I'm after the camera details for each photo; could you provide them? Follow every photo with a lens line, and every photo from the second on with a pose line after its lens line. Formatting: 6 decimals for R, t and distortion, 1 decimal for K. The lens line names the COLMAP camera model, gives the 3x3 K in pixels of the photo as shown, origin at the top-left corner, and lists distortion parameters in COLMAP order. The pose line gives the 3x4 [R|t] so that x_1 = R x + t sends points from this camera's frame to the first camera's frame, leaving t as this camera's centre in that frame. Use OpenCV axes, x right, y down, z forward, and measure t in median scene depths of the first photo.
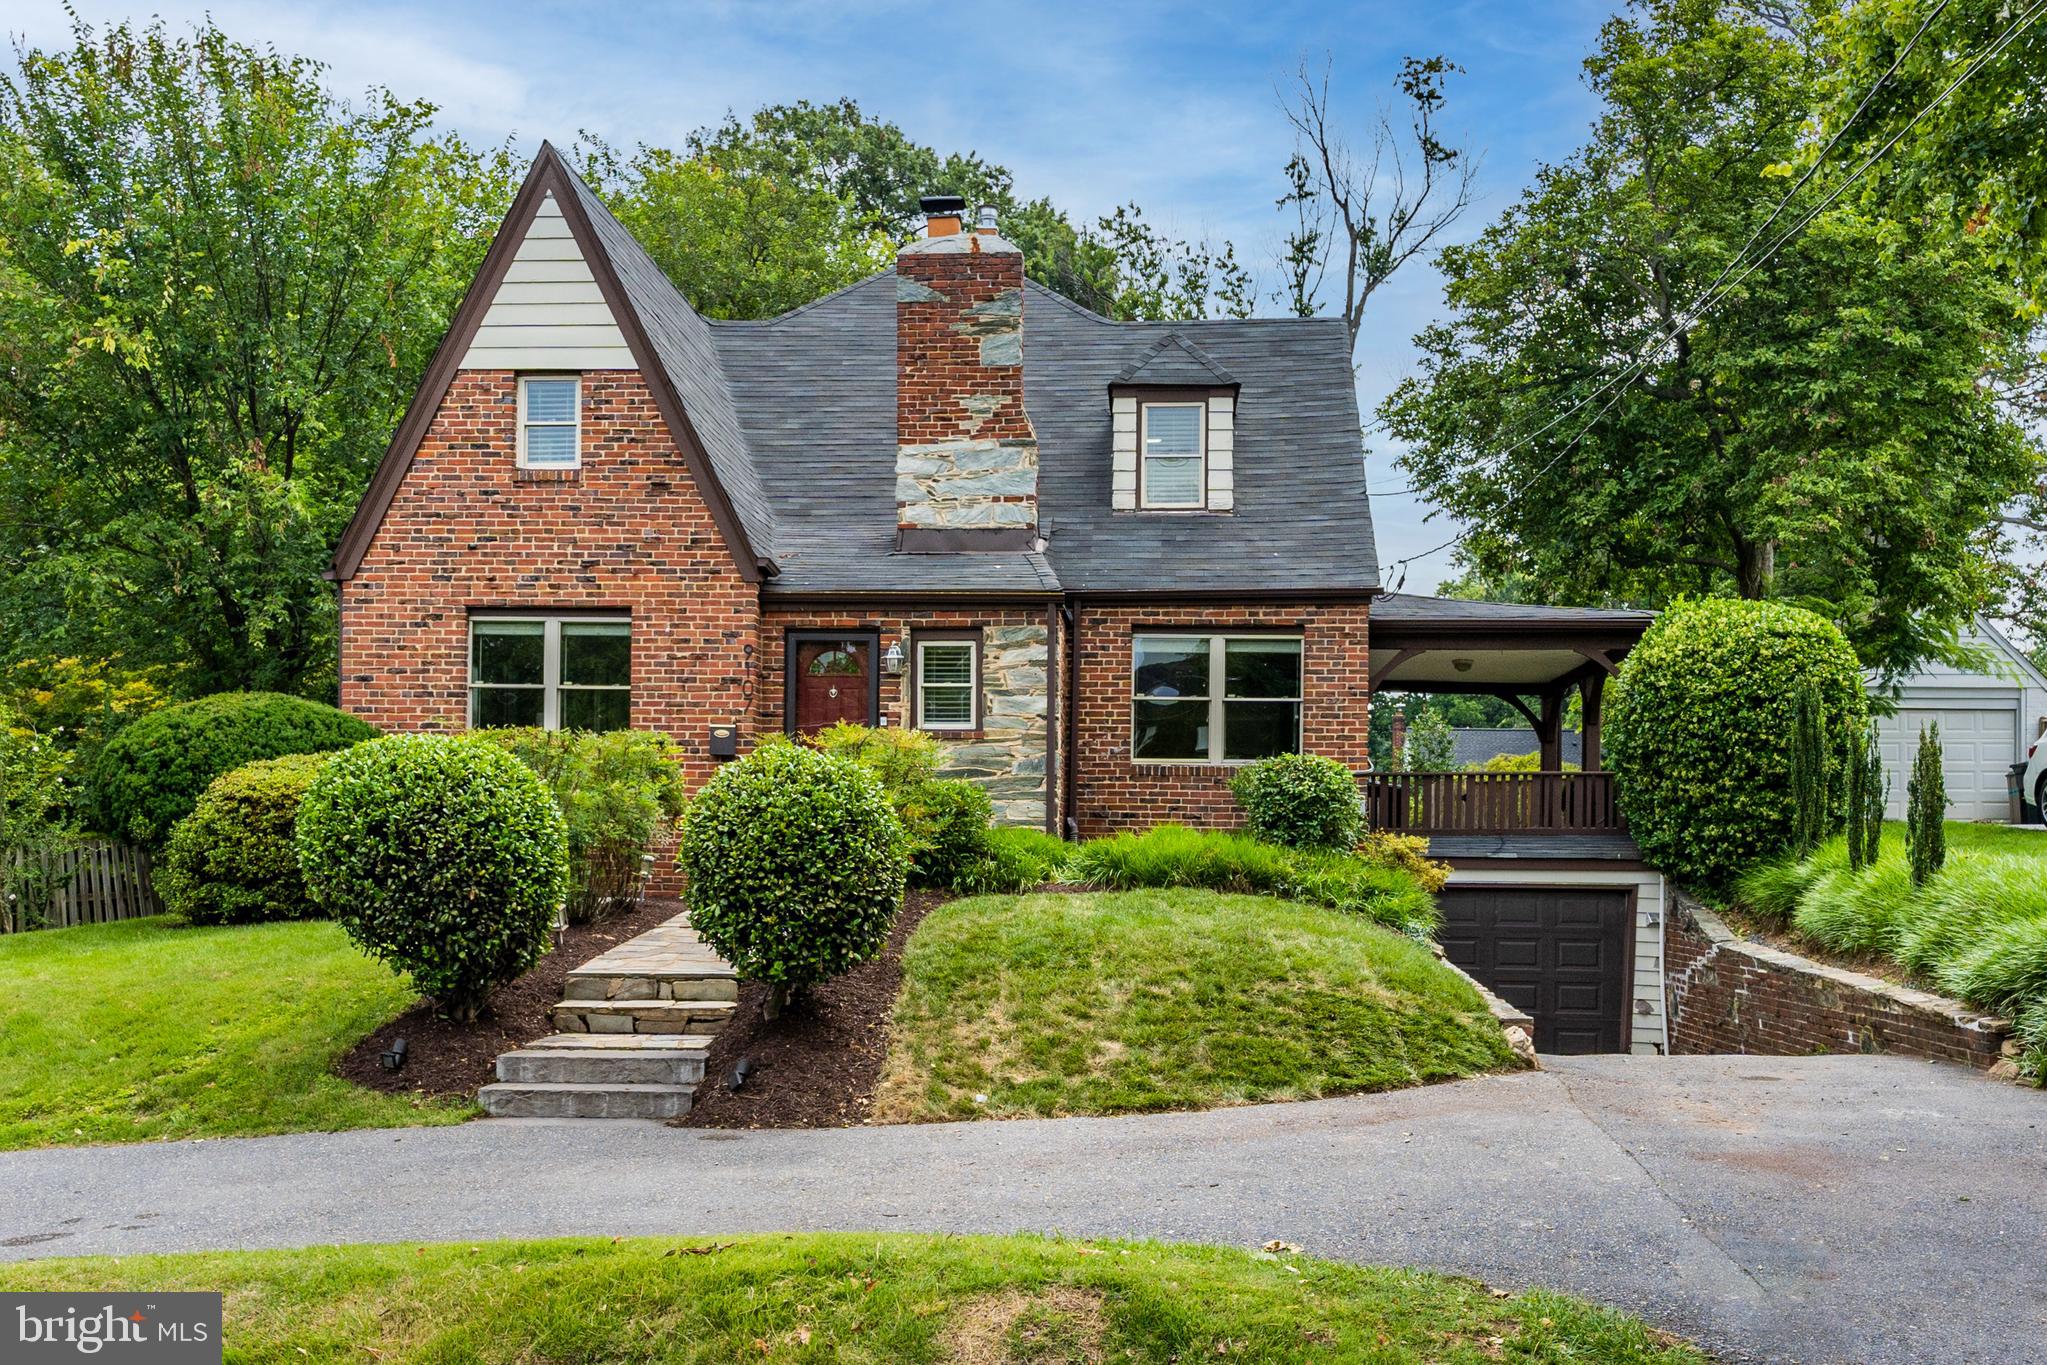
lens RADIAL K [[1986.1, 0, 1026.3], [0, 1986.1, 875.3], [0, 0, 1]] dist [-0.000176, -0.006989]
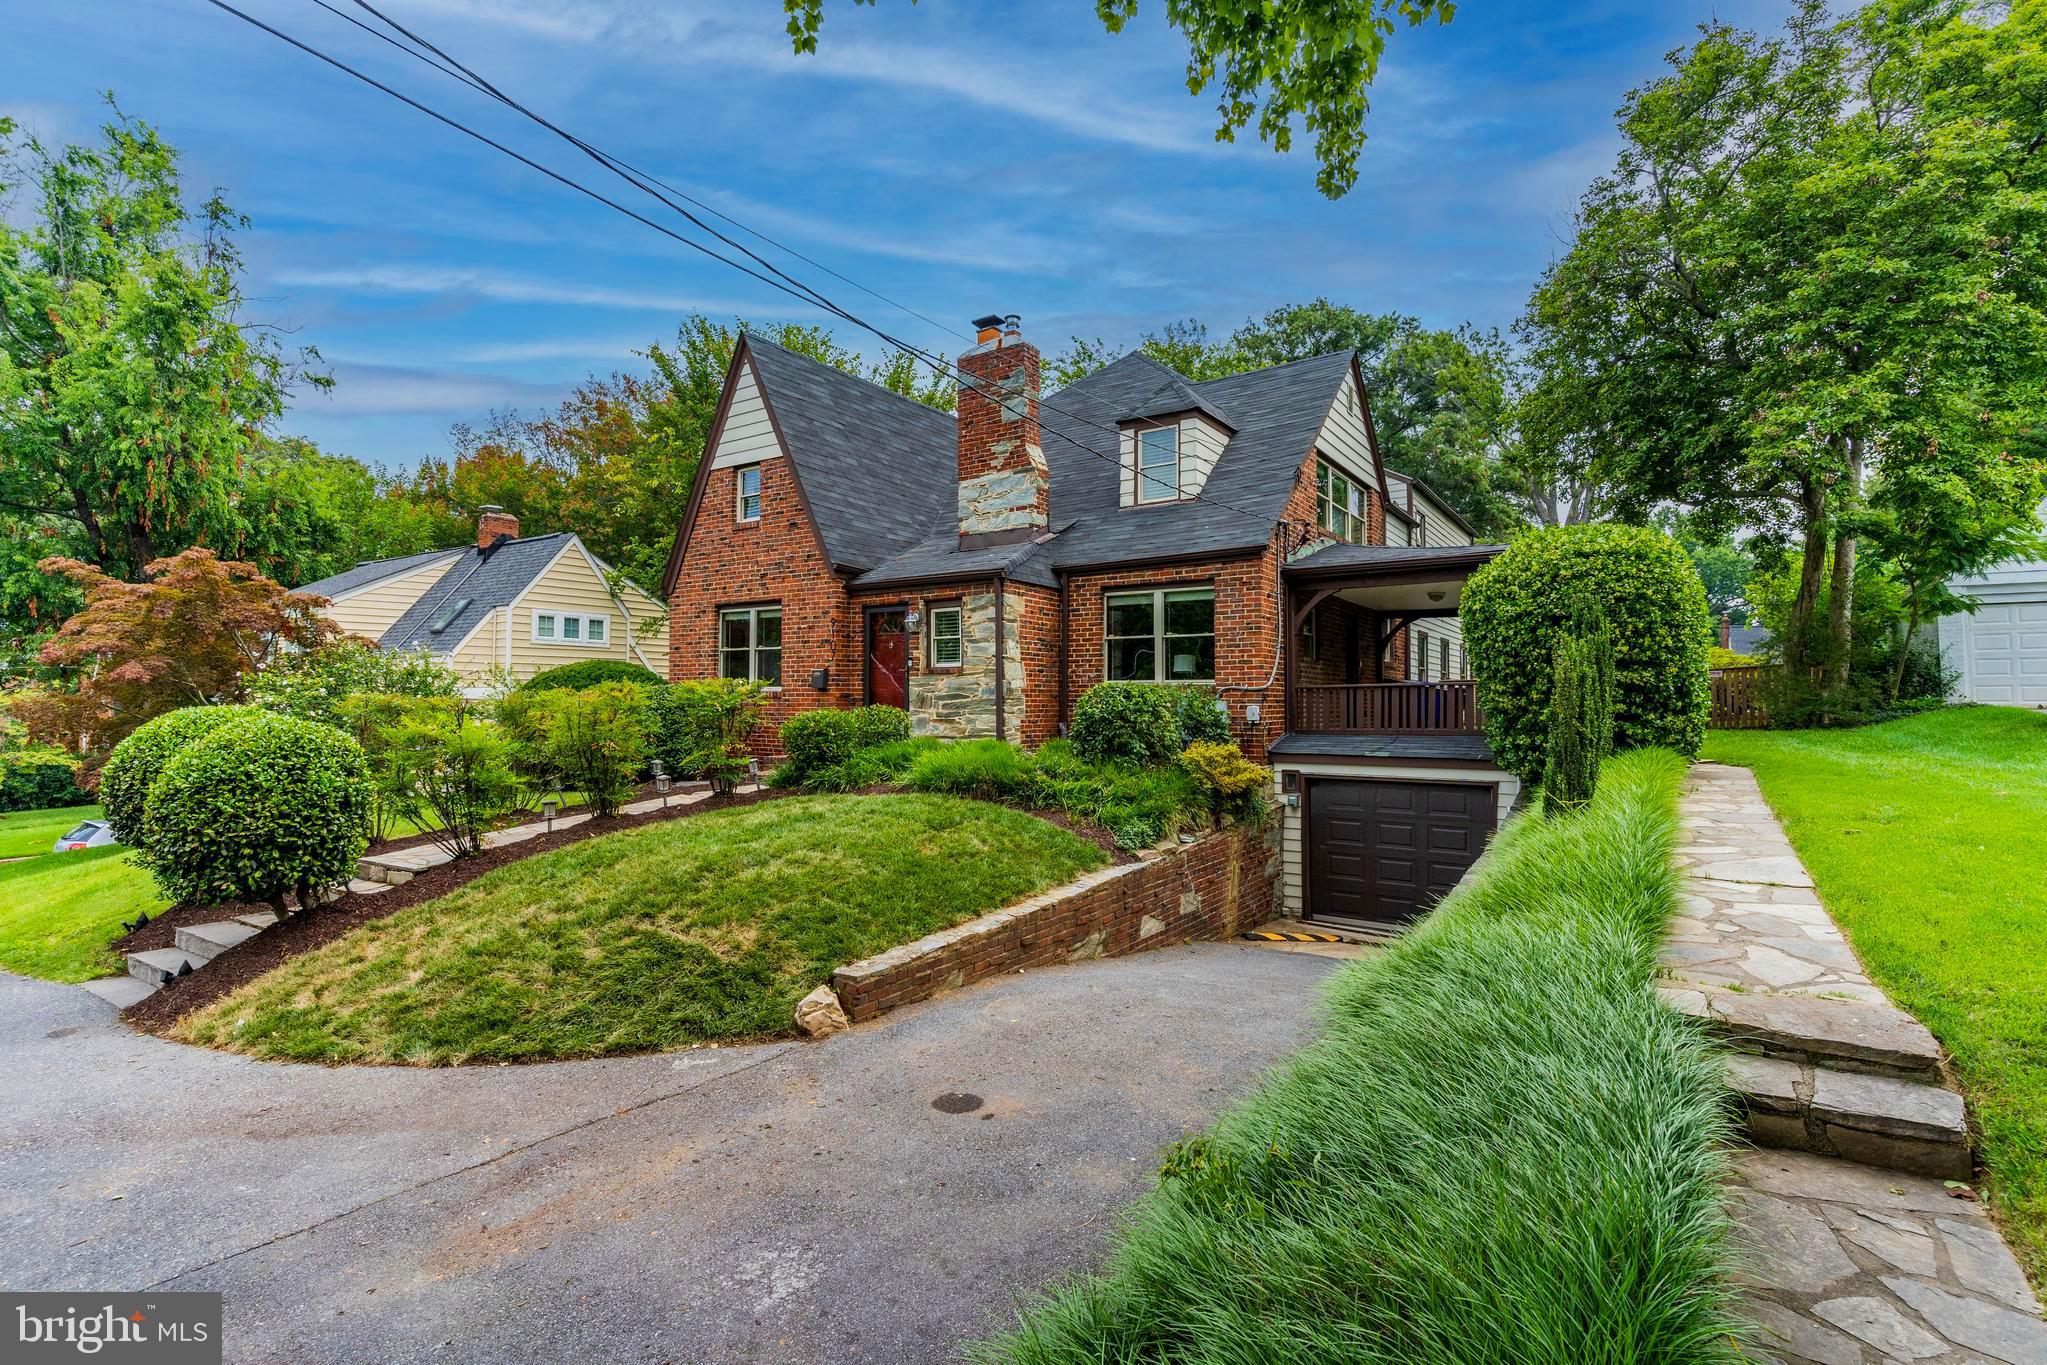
lens RADIAL K [[953.9, 0, 1016.8], [0, 953.9, 690.1], [0, 0, 1]] dist [0.000016, 0.000047]
pose [[0.866687, -0.017515, -0.498545, 0.363955], [0.004700, 0.999626, -0.026949, -0.036896], [0.498830, 0.021013, 0.866445, 0.408517]]
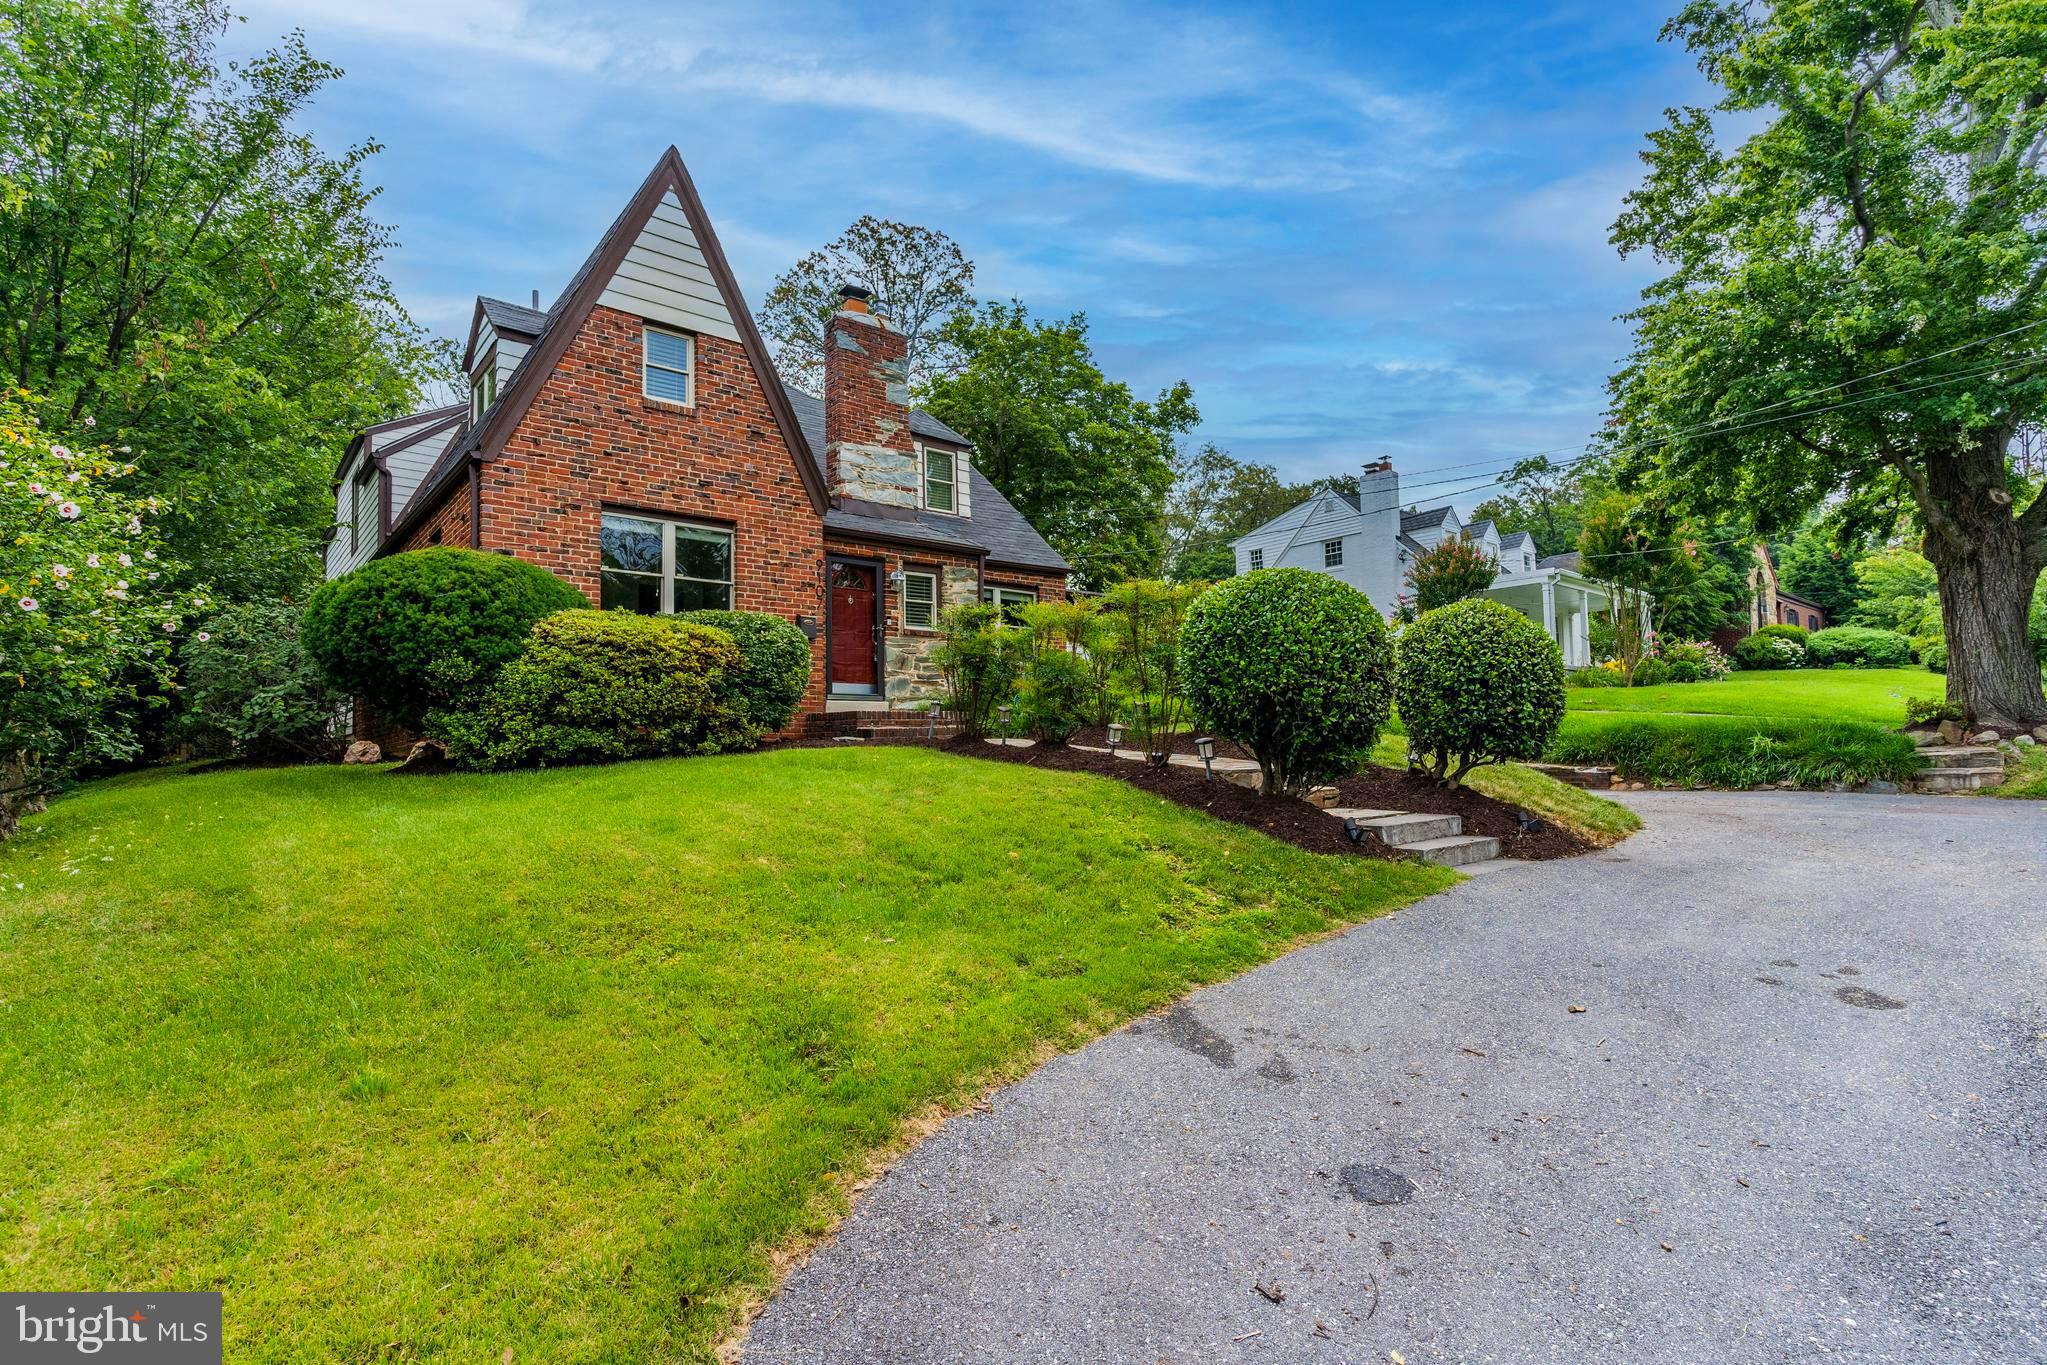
lens RADIAL K [[981.9, 0, 1019.7], [0, 981.9, 709.8], [0, 0, 1]] dist [-0.000211, -0.000080]
pose [[0.722331, 0.006065, 0.691521, -0.507060], [0.031505, 0.998635, -0.041667, 0.021028], [-0.690830, 0.051883, 0.721154, 0.410964]]
